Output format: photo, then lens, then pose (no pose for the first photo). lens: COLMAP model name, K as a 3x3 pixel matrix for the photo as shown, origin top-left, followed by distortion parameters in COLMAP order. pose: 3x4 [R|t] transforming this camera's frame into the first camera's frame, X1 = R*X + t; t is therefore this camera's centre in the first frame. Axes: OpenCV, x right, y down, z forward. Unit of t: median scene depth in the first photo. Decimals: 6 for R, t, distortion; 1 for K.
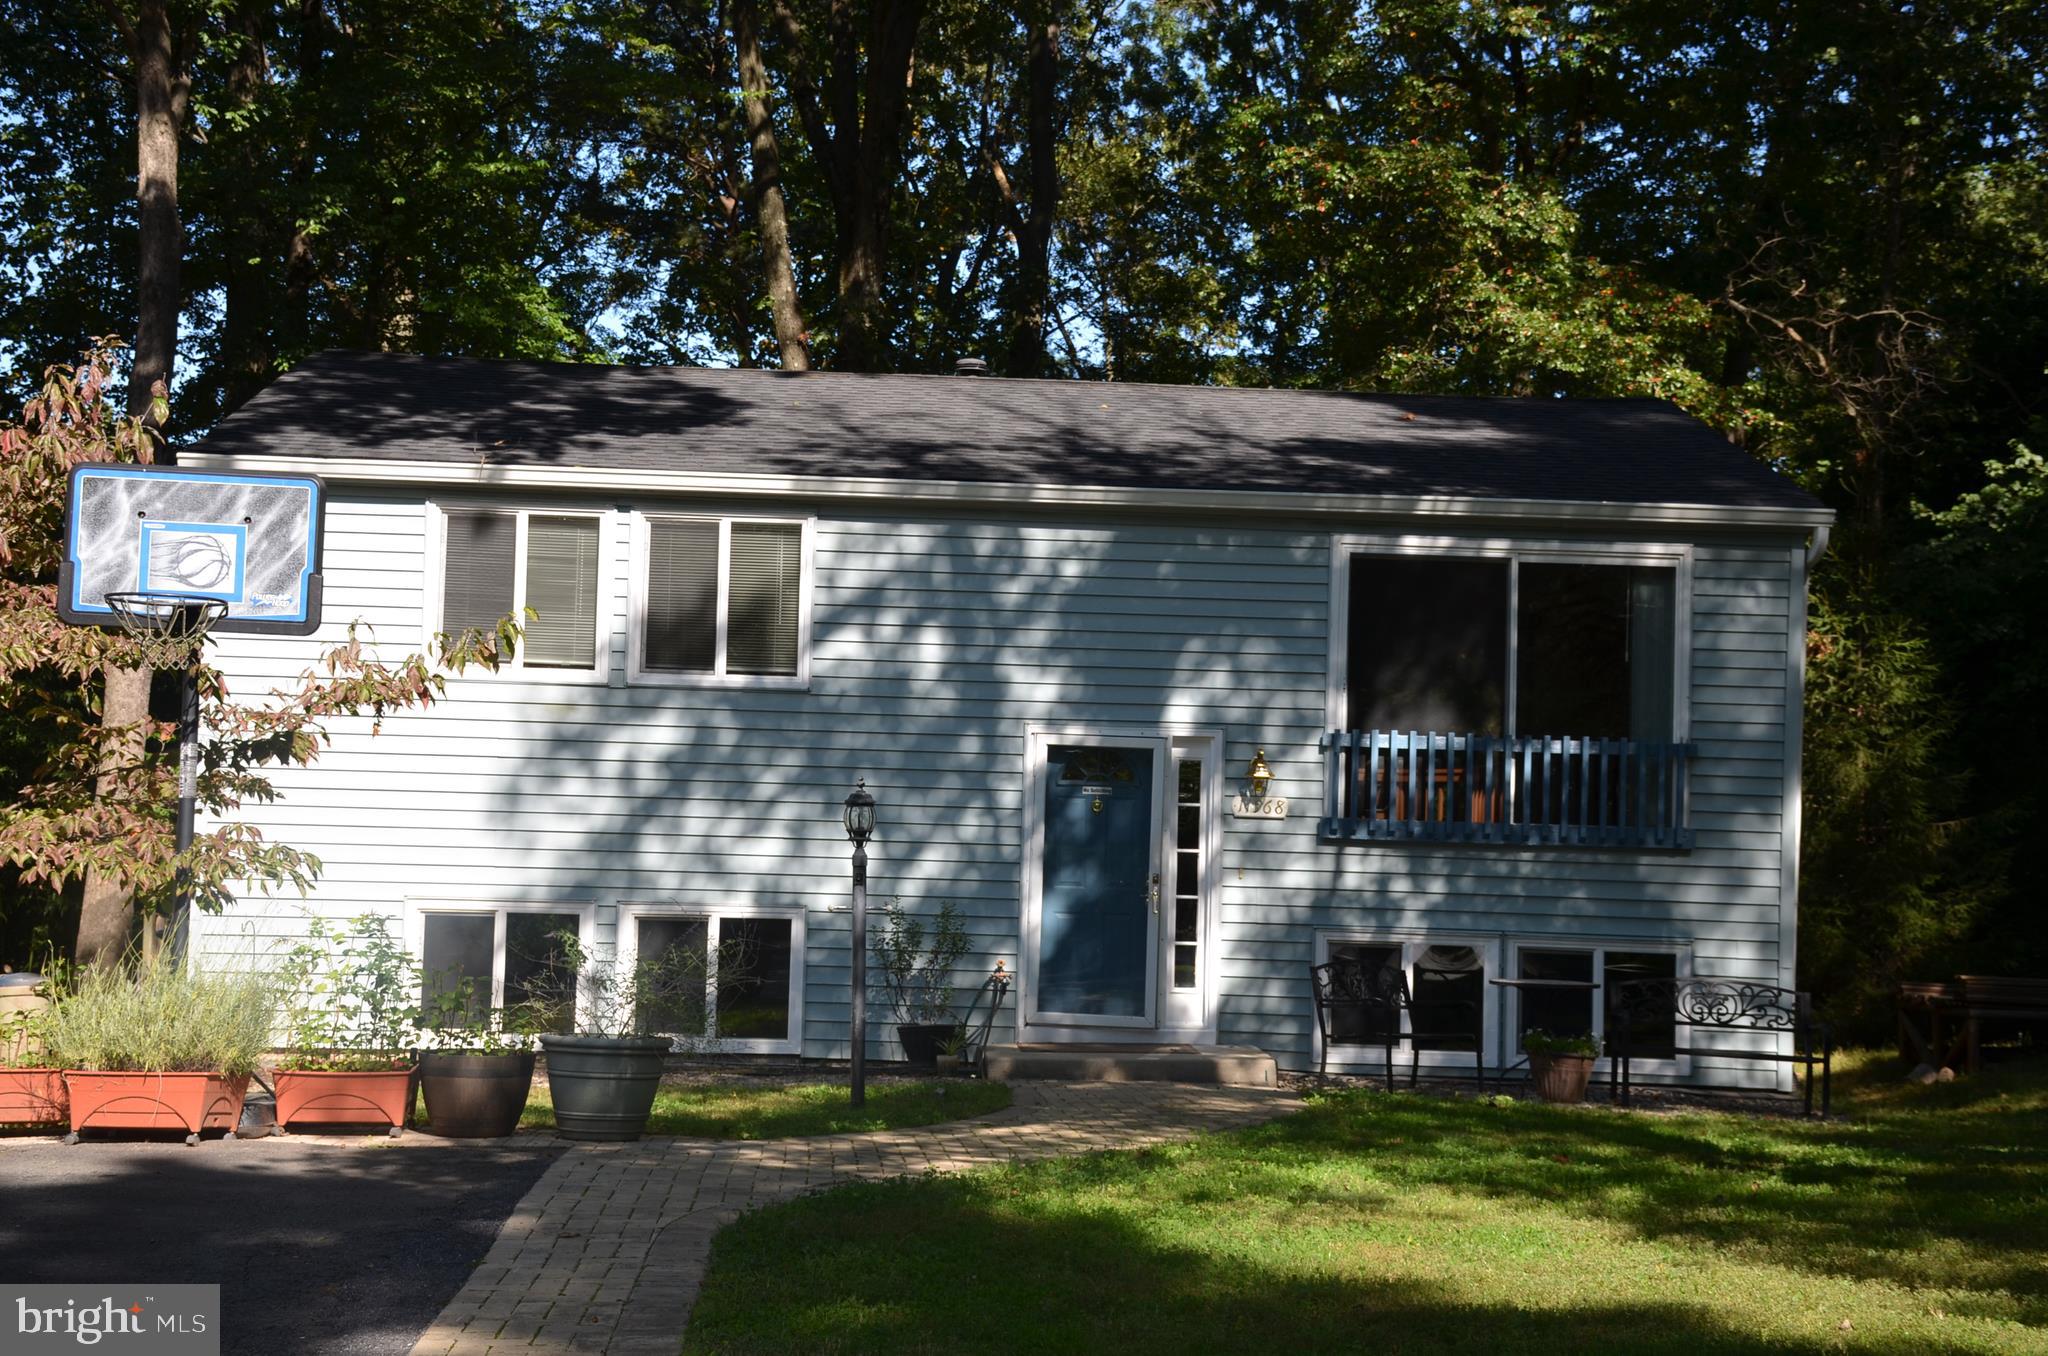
lens RADIAL K [[2914.5, 0, 1025.8], [0, 2914.5, 690.9], [0, 0, 1]] dist [0.227144, 0.000000]
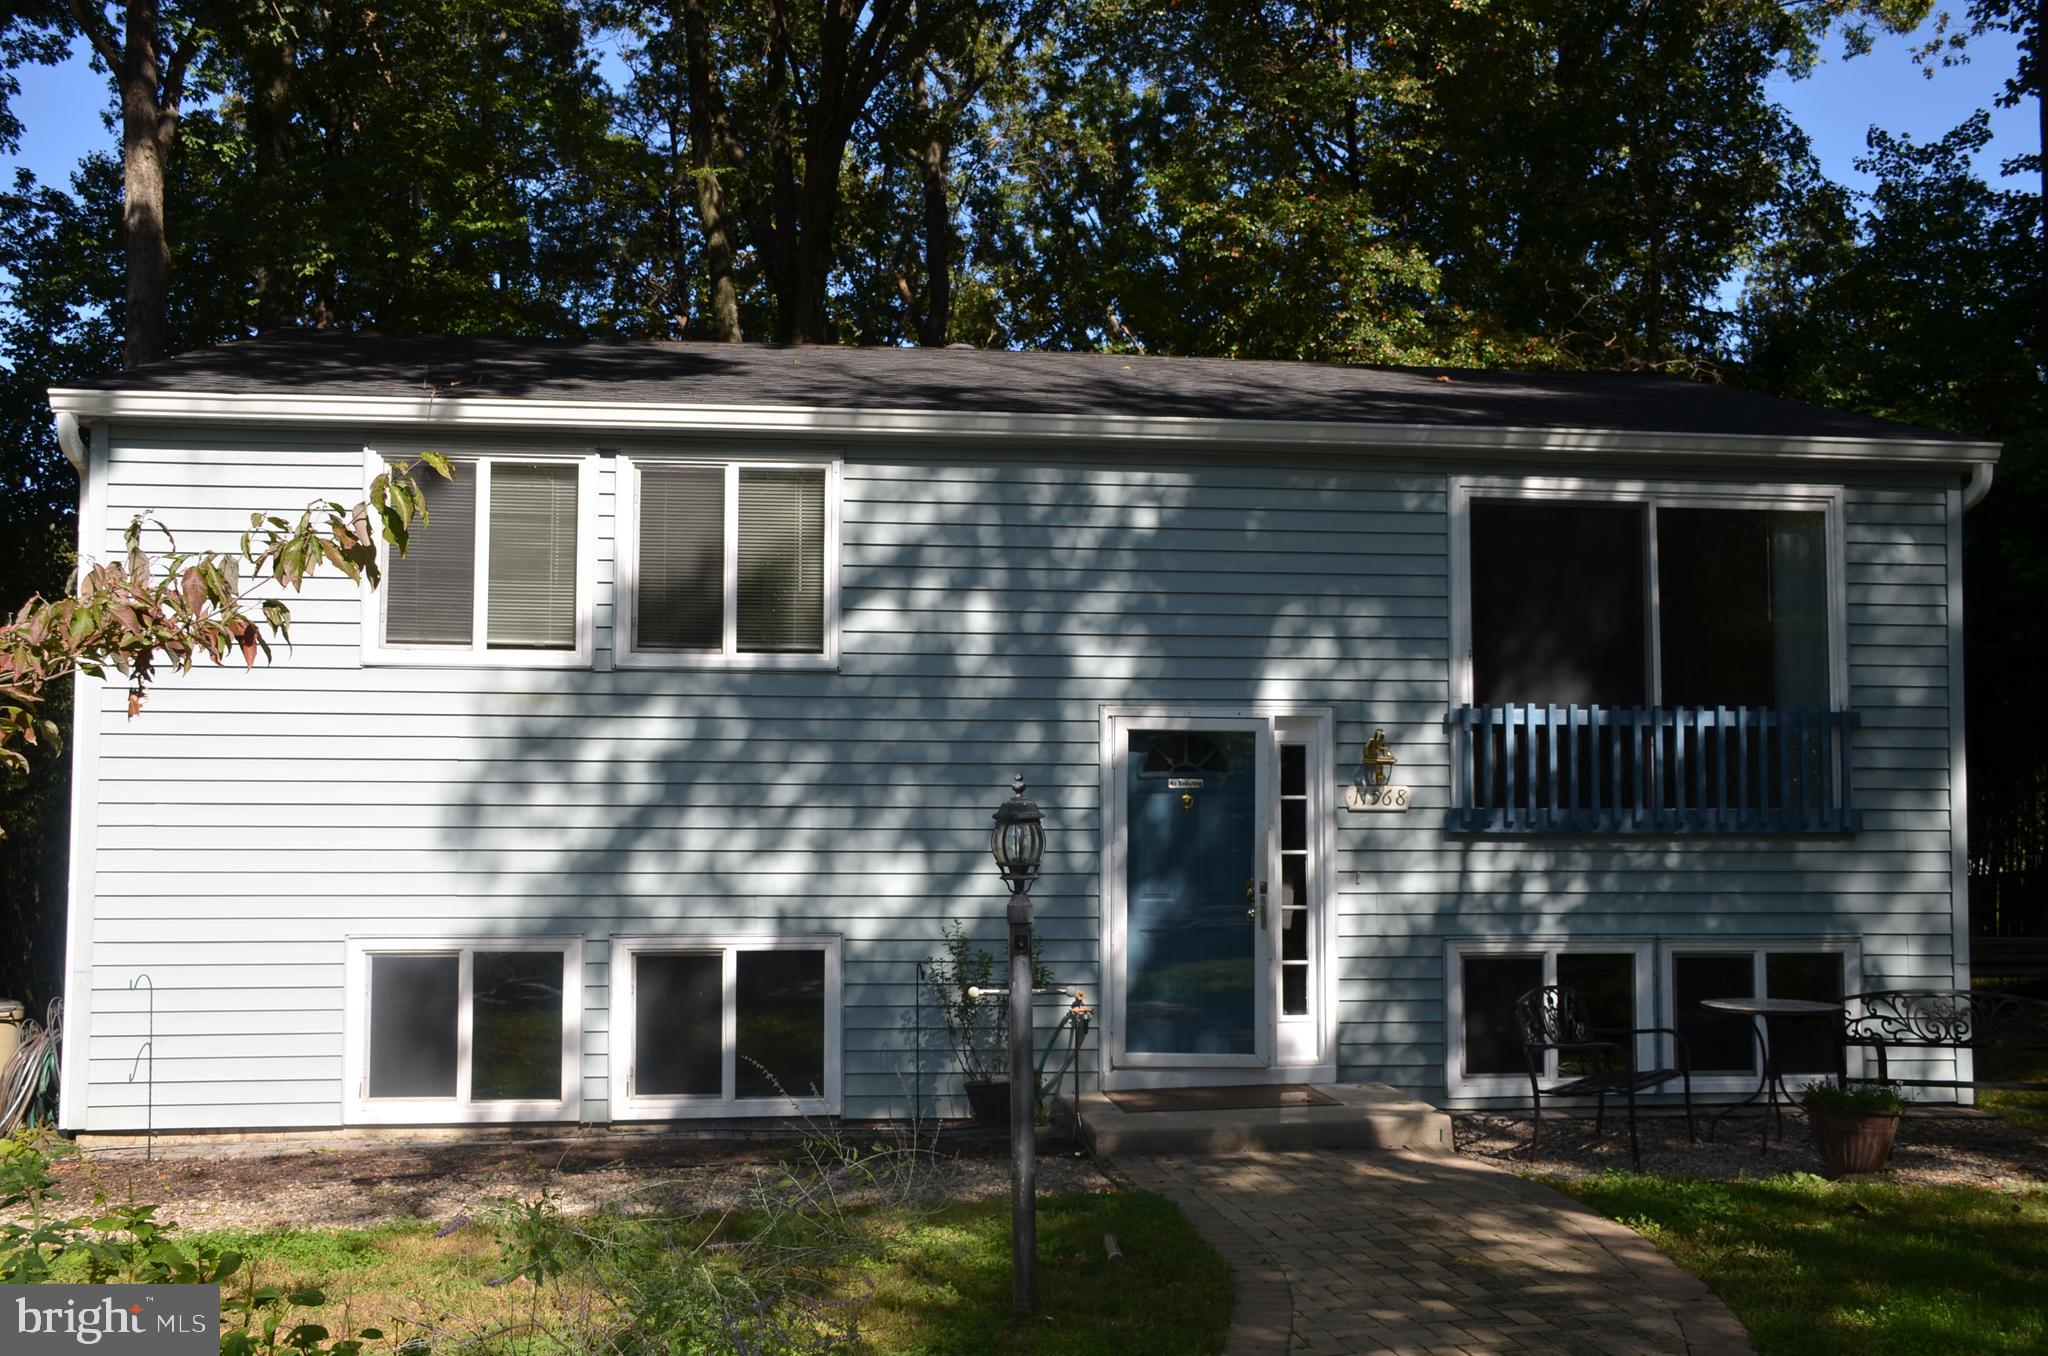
lens RADIAL K [[1995.1, 0, 1022.8], [0, 1995.1, 695.6], [0, 0, 1]] dist [-0.003371, 0.000000]
pose [[0.997228, -0.021575, 0.071209, -0.061627], [0.022113, 0.999732, -0.006783, 0.011742], [-0.071044, 0.008338, 0.997438, 0.430917]]
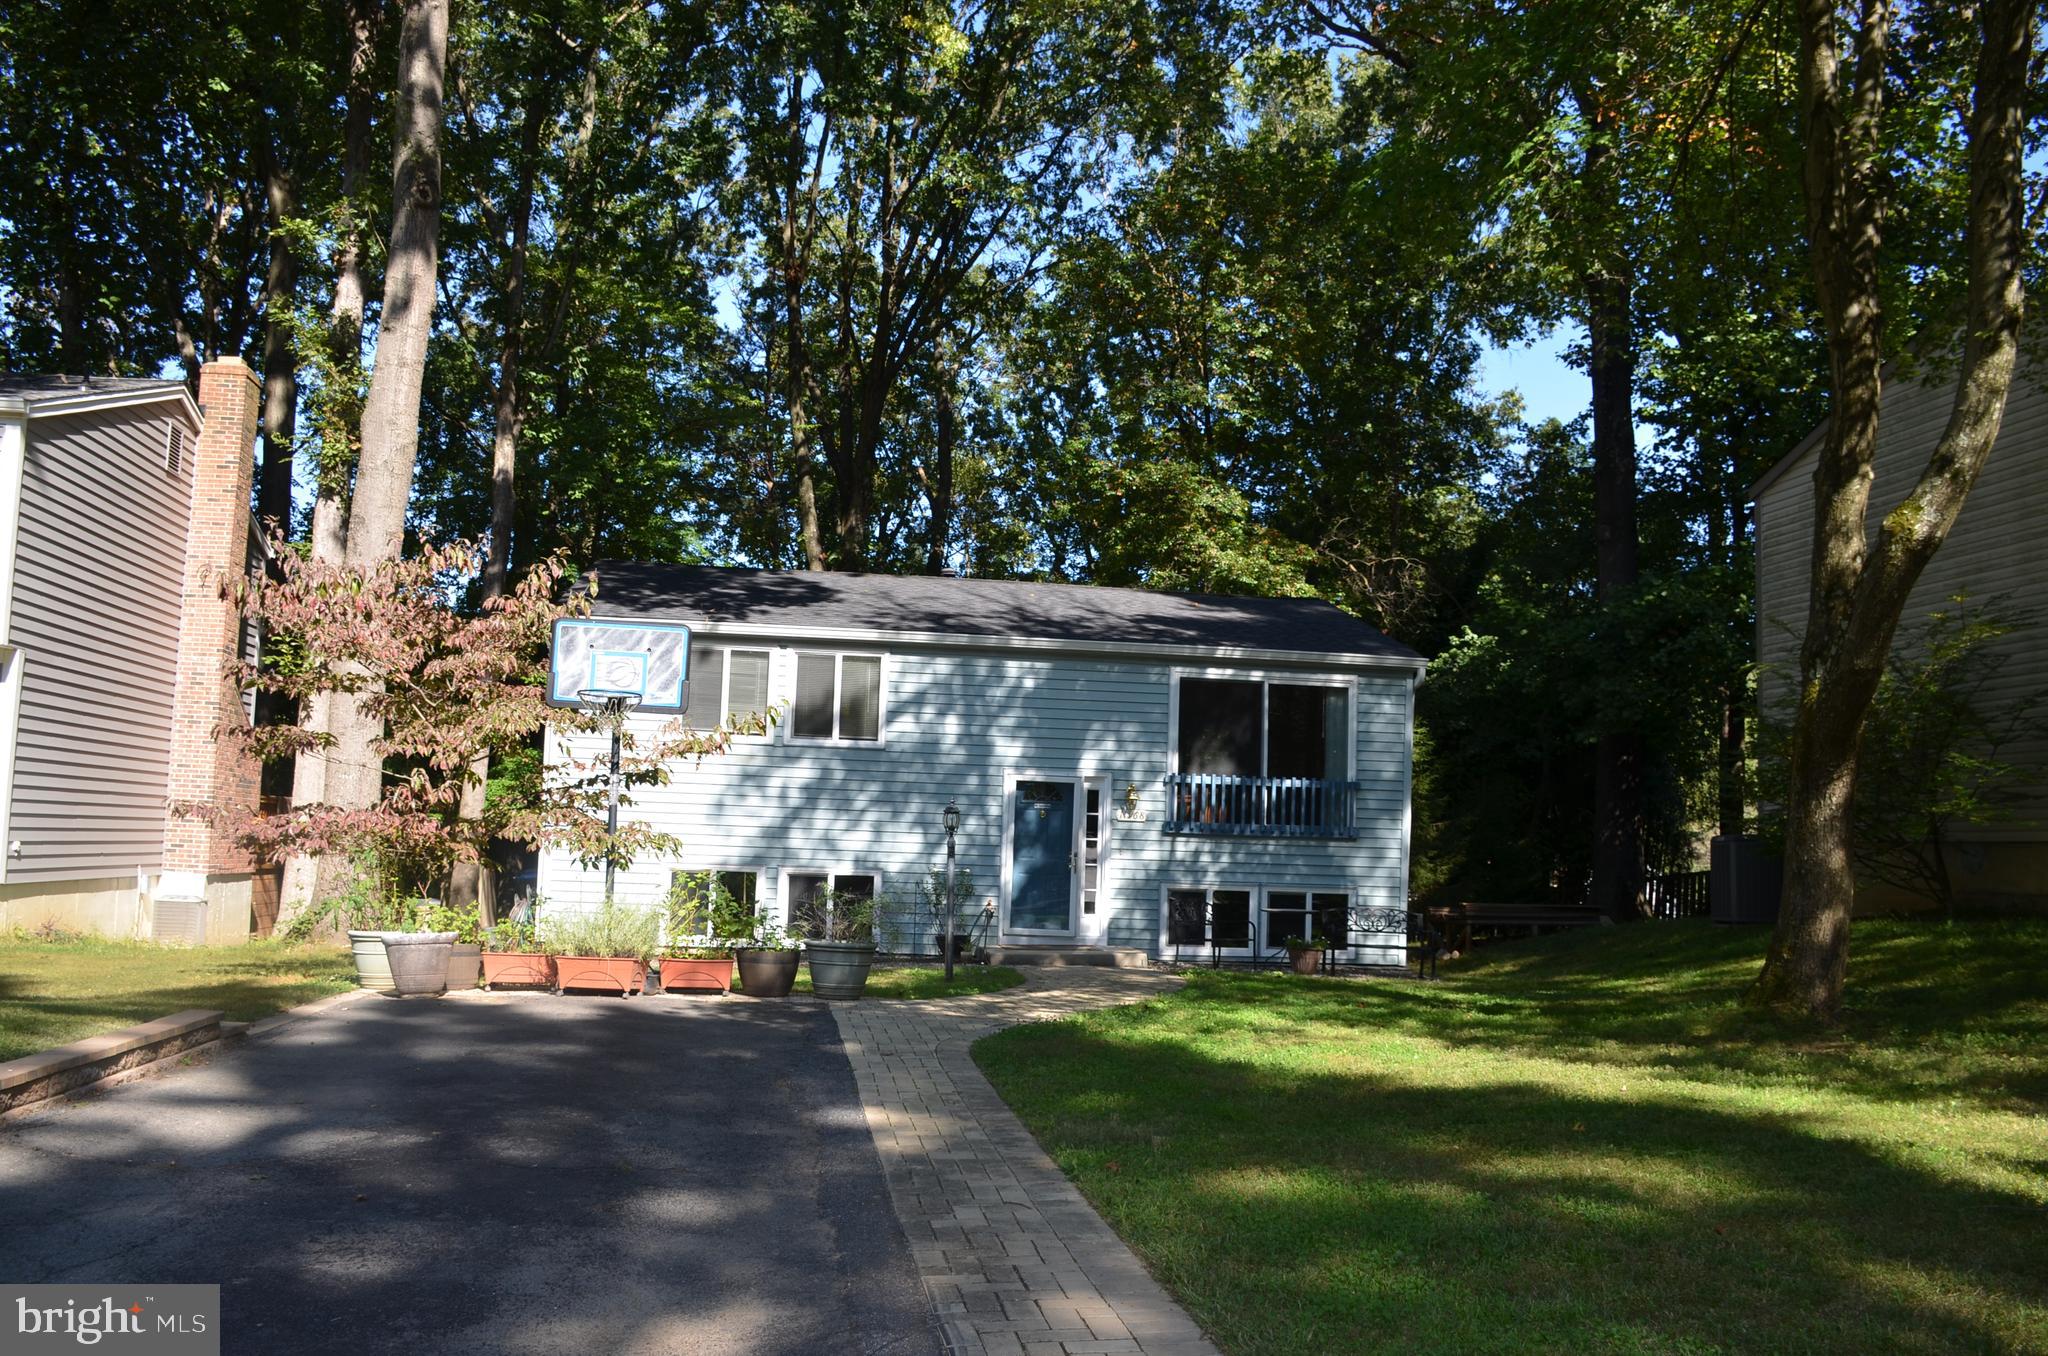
lens RADIAL K [[1582.2, 0, 1030.8], [0, 1582.2, 696.6], [0, 0, 1]] dist [-0.096857, 0.012223]
pose [[0.996122, 0.012446, 0.087098, -0.069035], [-0.009406, 0.999335, -0.035233, 0.001050], [-0.087479, 0.034277, 0.995576, 0.020034]]
